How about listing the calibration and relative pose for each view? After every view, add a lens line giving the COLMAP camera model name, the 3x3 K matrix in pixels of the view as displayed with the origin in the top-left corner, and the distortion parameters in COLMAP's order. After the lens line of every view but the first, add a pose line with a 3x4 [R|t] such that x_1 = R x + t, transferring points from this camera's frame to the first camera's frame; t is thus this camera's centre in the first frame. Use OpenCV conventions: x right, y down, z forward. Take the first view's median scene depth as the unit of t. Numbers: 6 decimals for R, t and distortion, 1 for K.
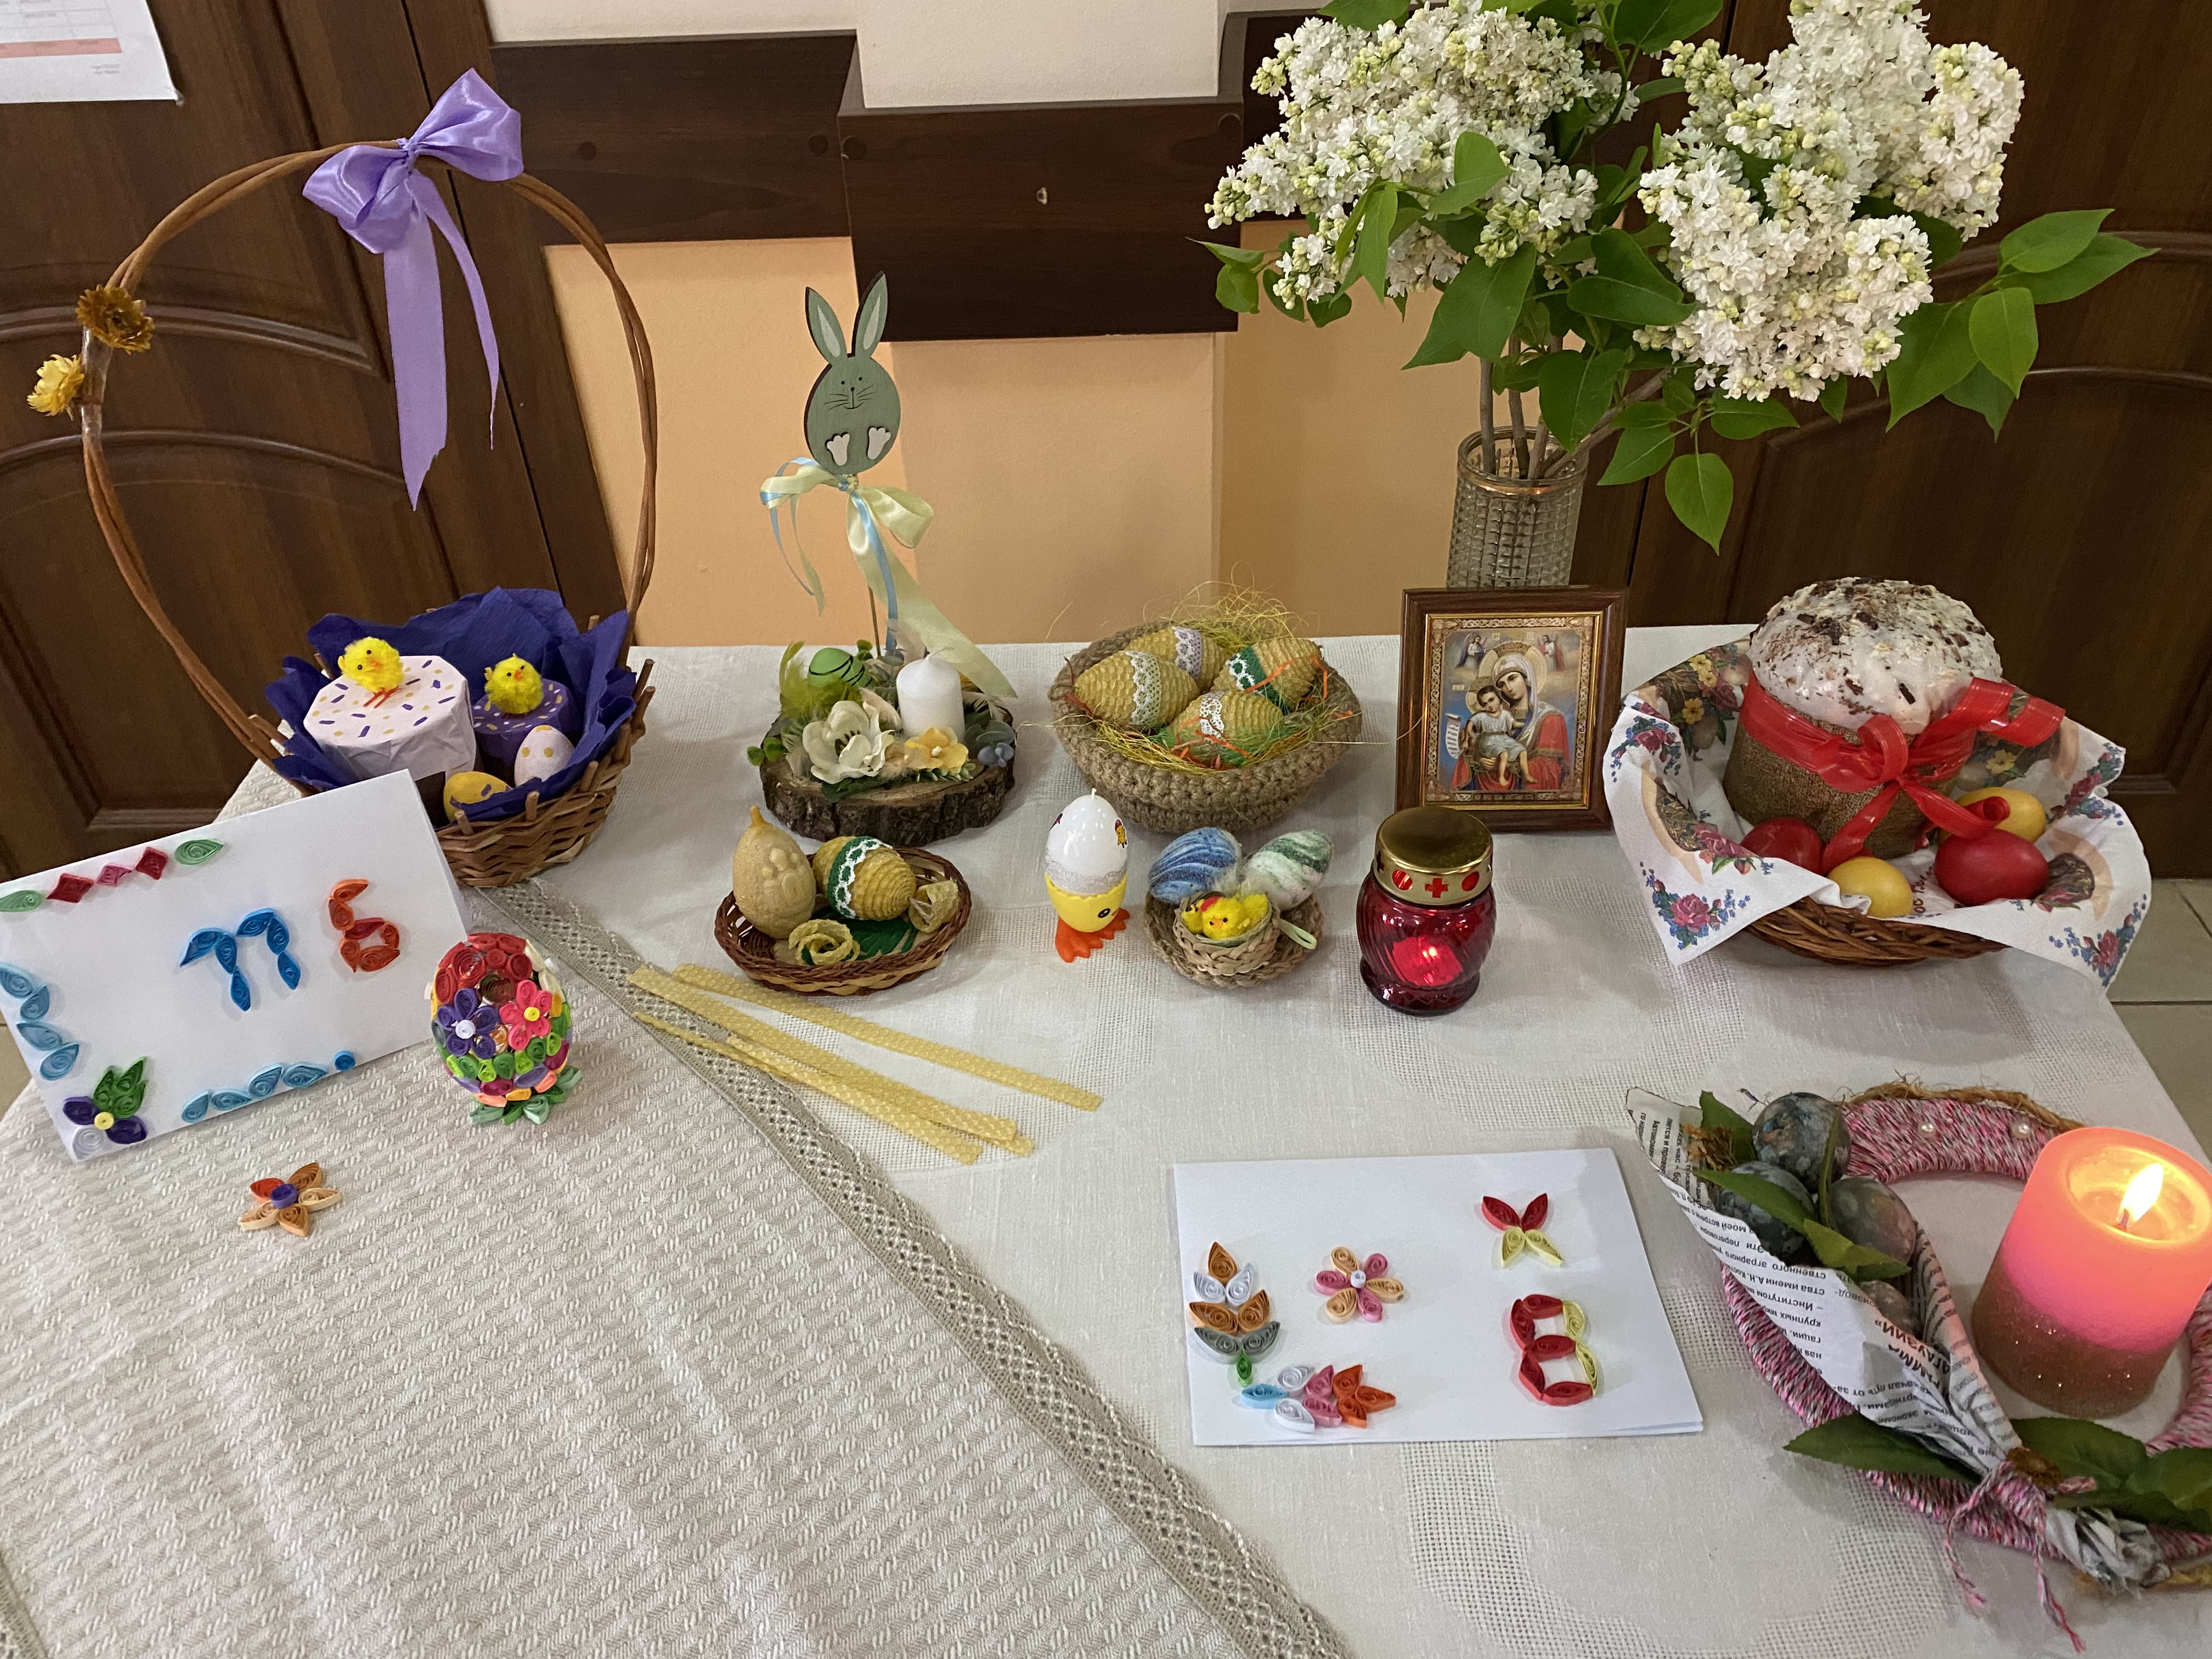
lens RADIAL K [[1662.5, 0, 1109.6], [0, 1662.5, 830.3], [0, 0, 1]] dist [0.012531, -0.015024]
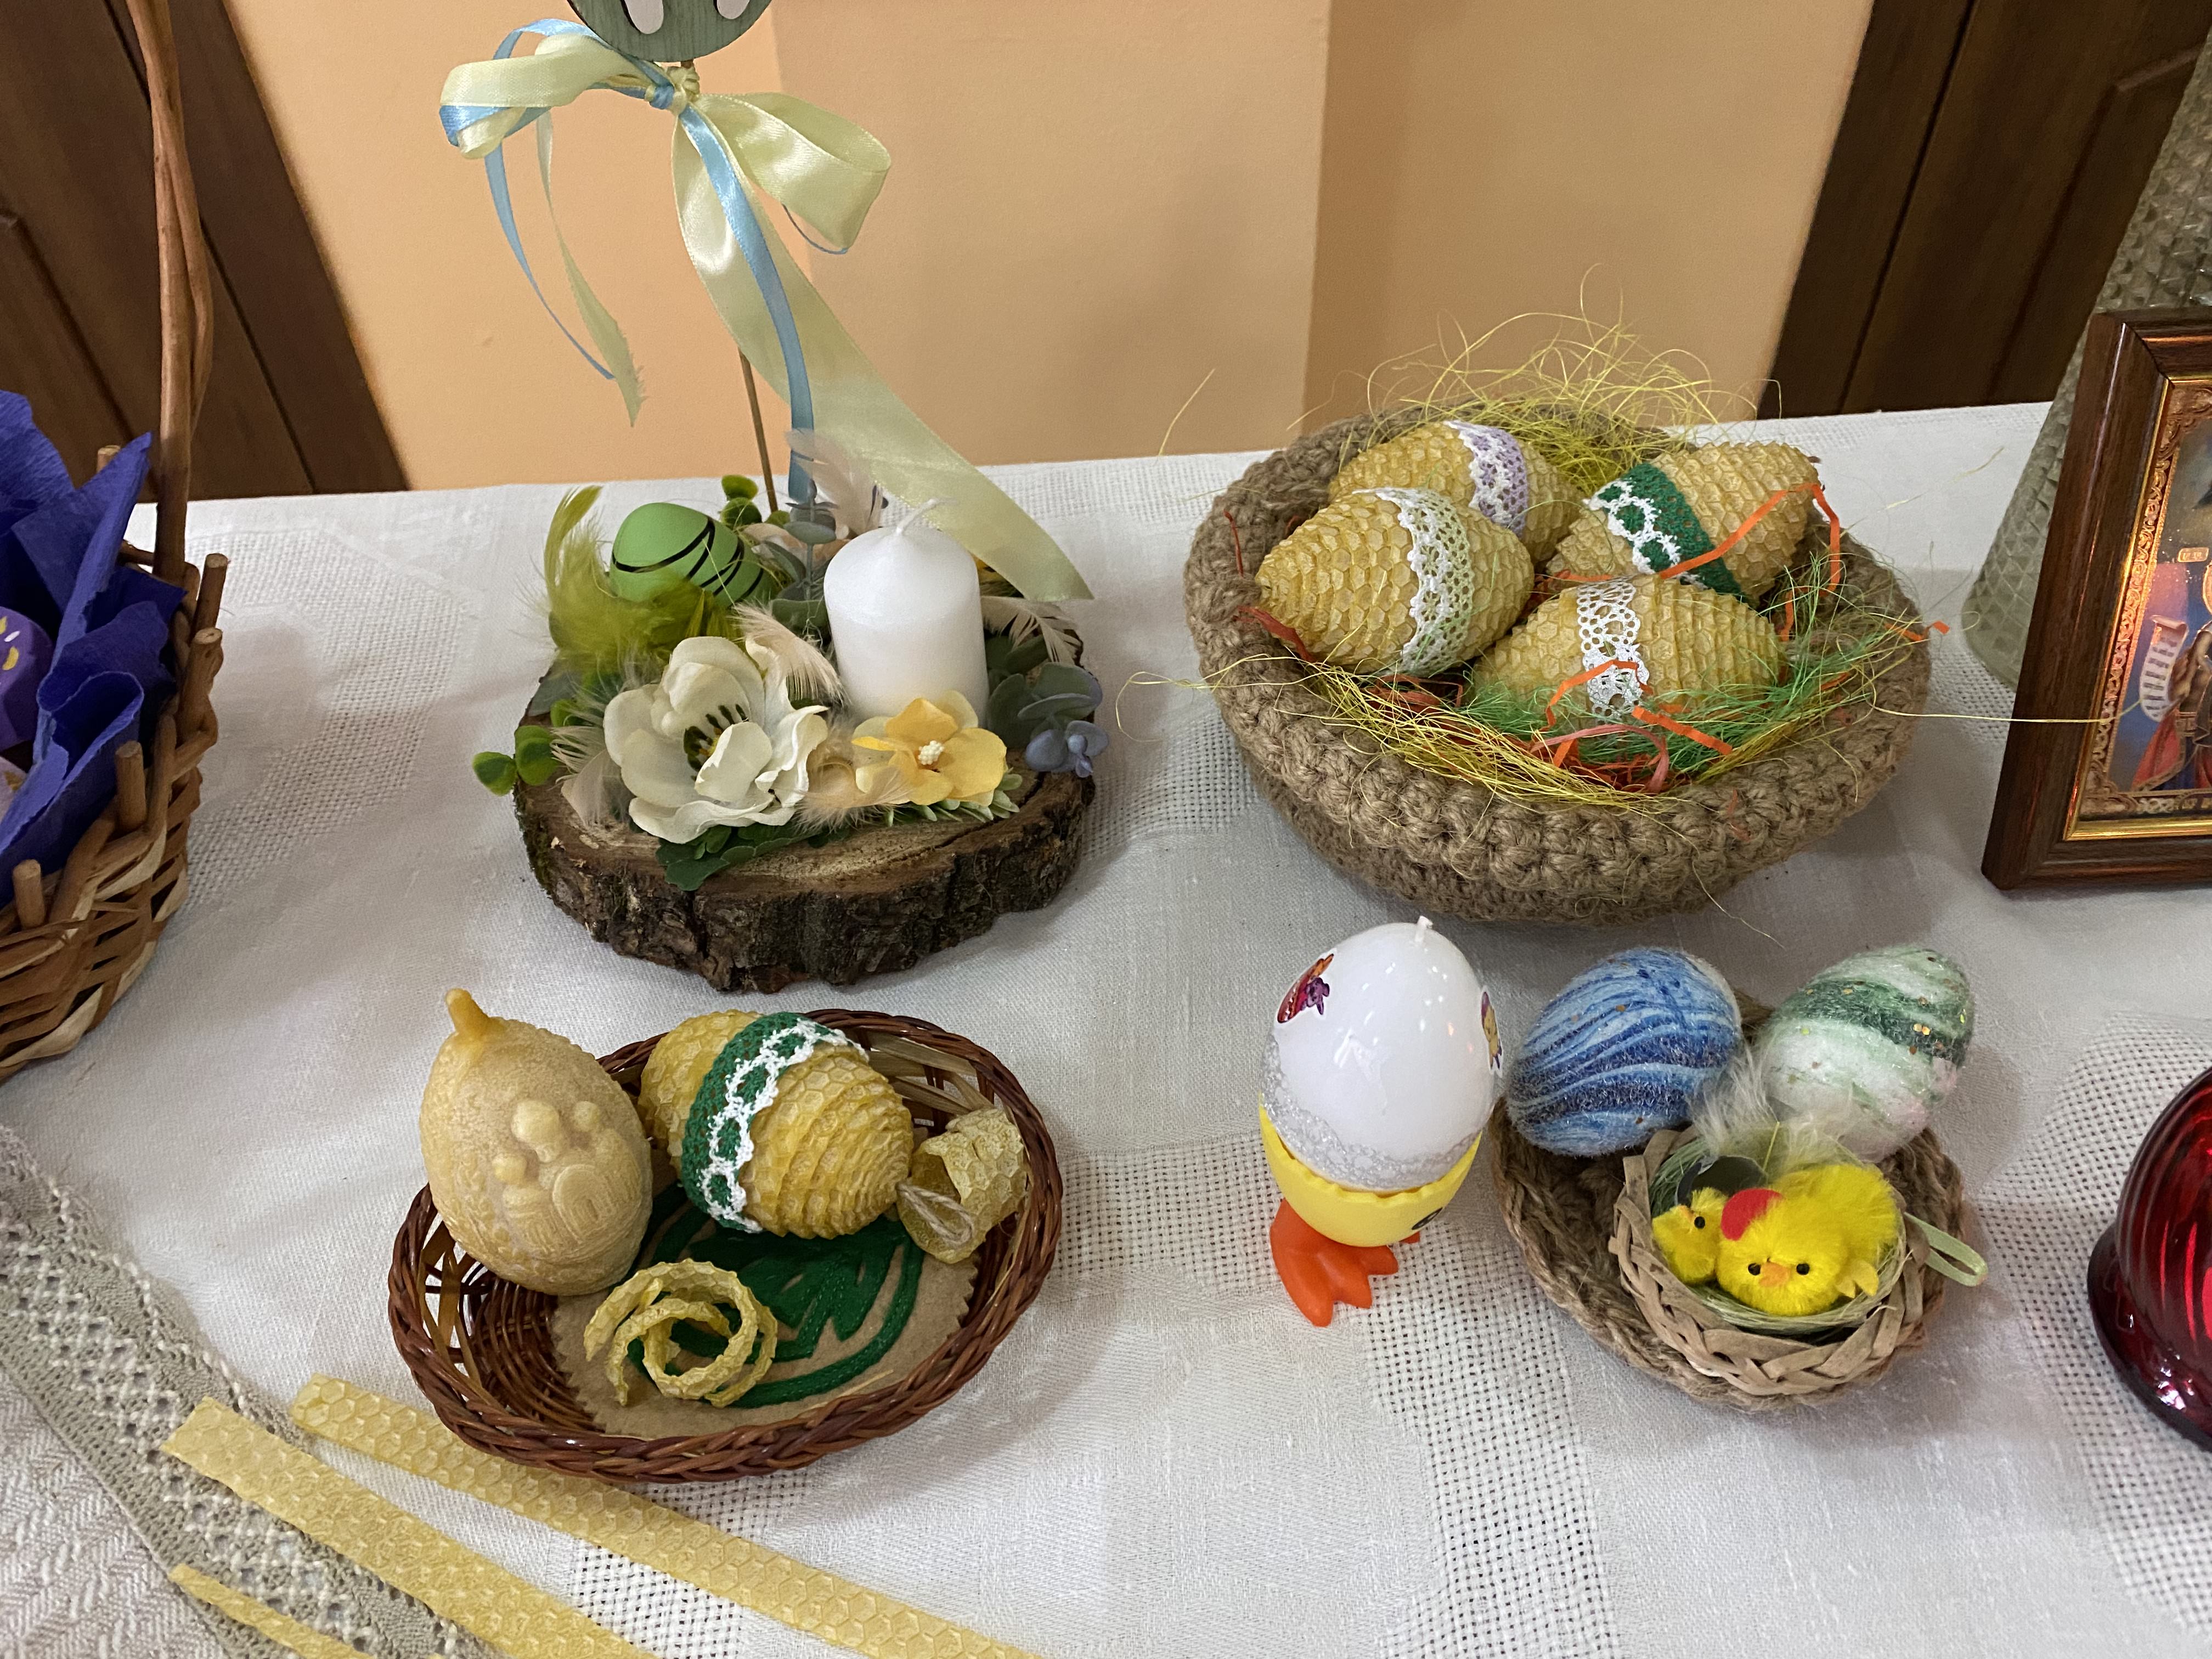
lens RADIAL K [[1662.5, 0, 1068.3], [0, 1662.5, 824.2], [0, 0, 1]] dist [0.012531, -0.015024]
pose [[0.998469, -0.044633, 0.032687, -0.084490], [0.040040, 0.990739, 0.129740, -0.082827], [-0.038175, -0.128232, 0.991009, 0.587619]]
